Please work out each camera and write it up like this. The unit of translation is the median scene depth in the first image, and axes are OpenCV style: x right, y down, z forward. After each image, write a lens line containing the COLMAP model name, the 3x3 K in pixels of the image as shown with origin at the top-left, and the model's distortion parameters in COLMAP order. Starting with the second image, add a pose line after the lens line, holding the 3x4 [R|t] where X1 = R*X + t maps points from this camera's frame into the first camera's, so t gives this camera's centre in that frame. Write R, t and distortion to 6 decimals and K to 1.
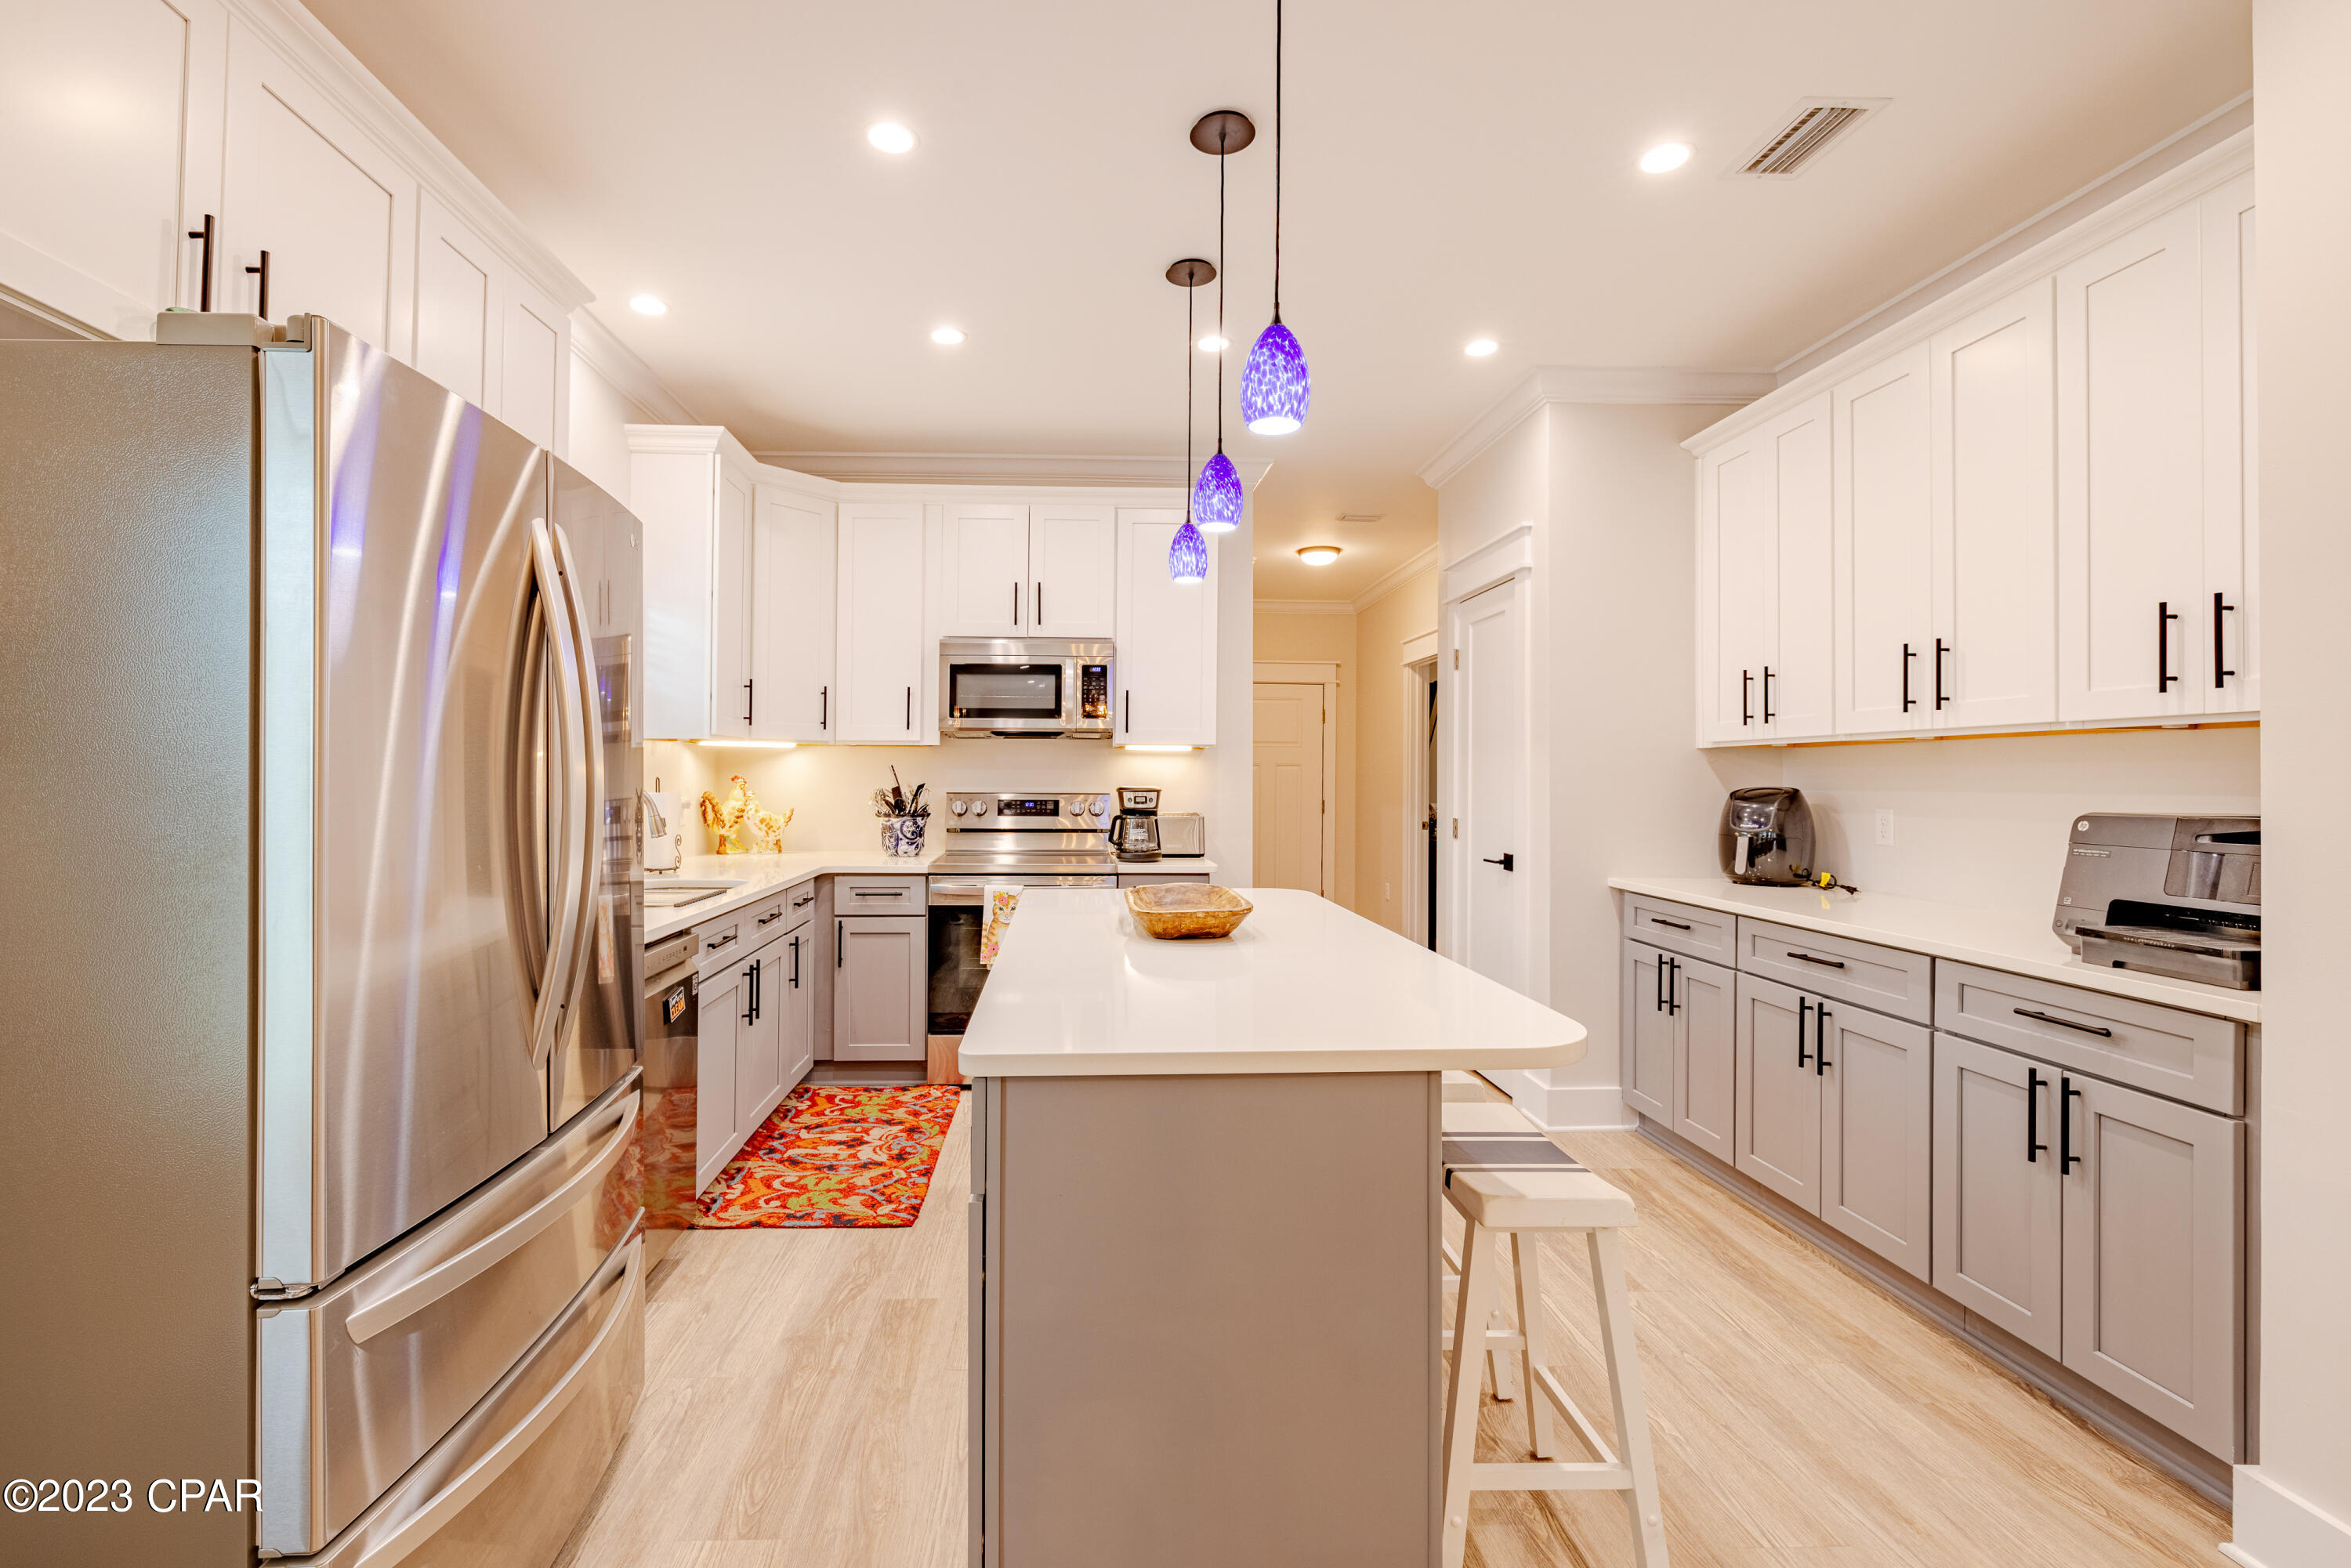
lens RADIAL K [[1011.4, 0, 1111.6], [0, 1011.4, 769.9], [0, 0, 1]] dist [-0.000715, -0.000359]
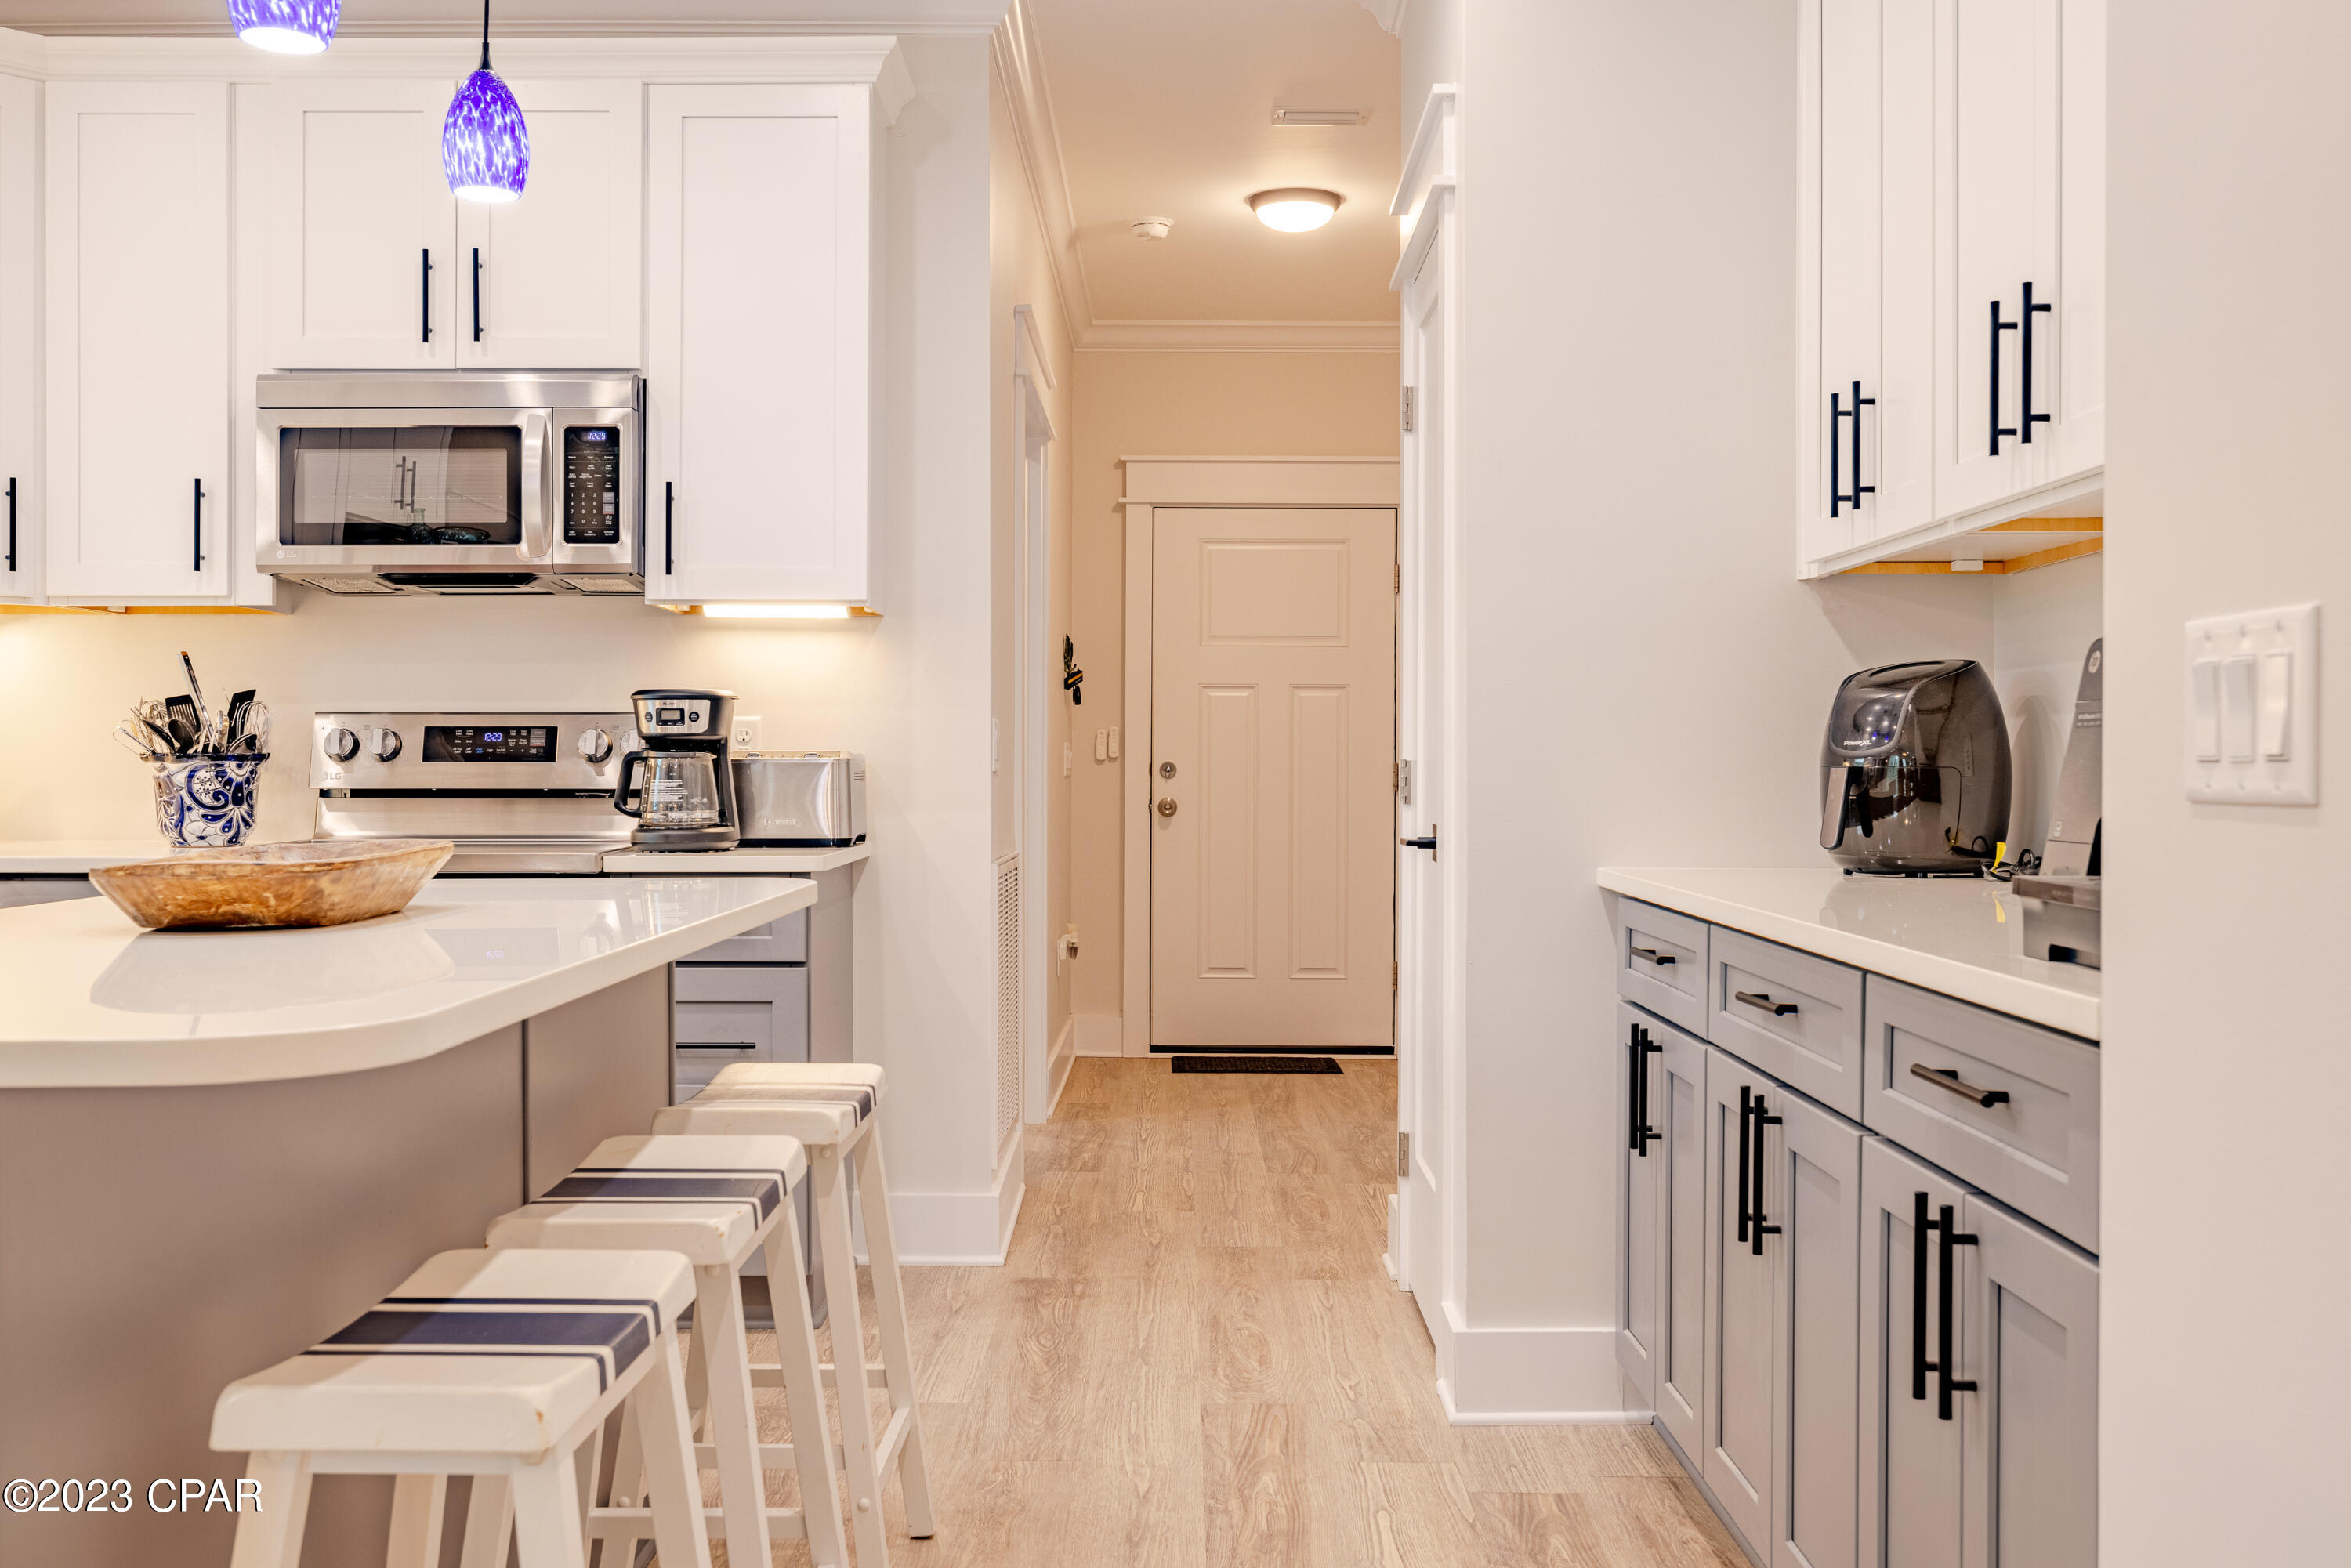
lens RADIAL K [[2223.2, 0, 1175.5], [0, 2223.2, 784.0], [0, 0, 1]] dist [0.003804, 0.006973]
pose [[0.998992, -0.003722, -0.044744, 0.292921], [0.004322, 0.999902, 0.013308, 0.046320], [0.044690, -0.013488, 0.998910, -0.001109]]
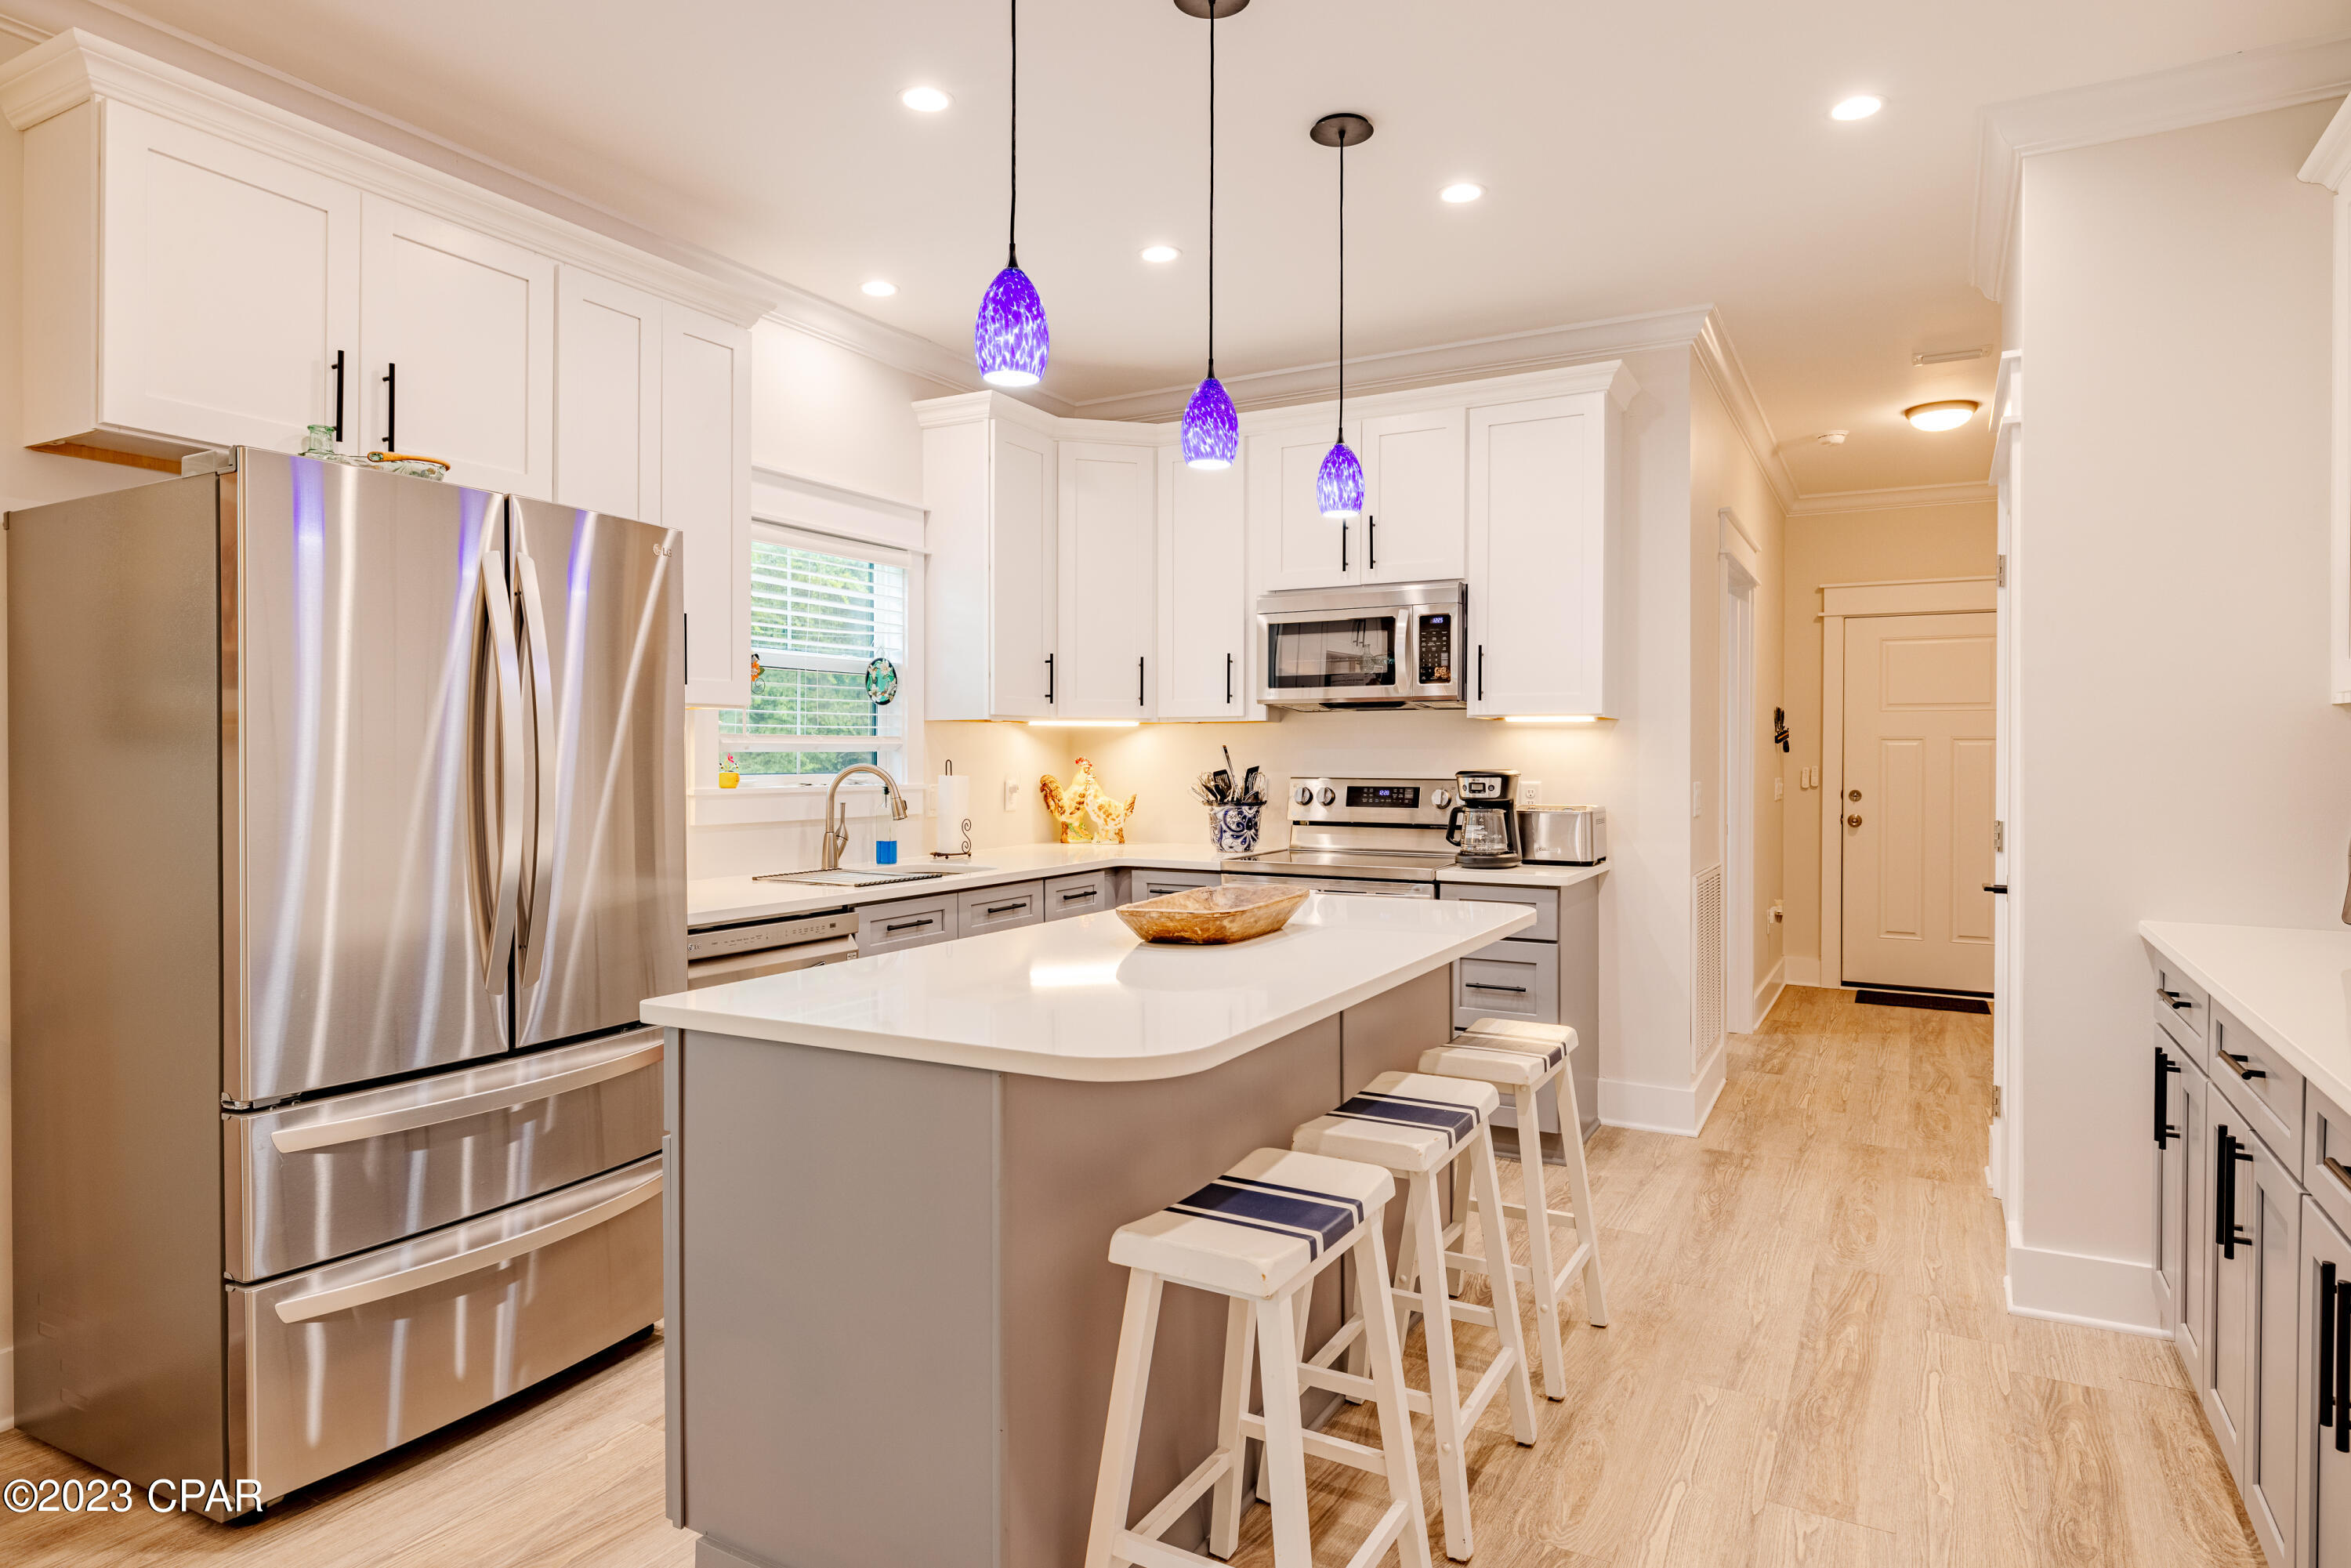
lens RADIAL K [[1341.3, 0, 1175.7], [0, 1341.3, 767.3], [0, 0, 1]] dist [0.004310, -0.001851]
pose [[0.852518, 0.000414, -0.522698, 0.354060], [0.006231, 0.999921, 0.010955, 0.001614], [0.522661, -0.012597, 0.852448, 0.009311]]
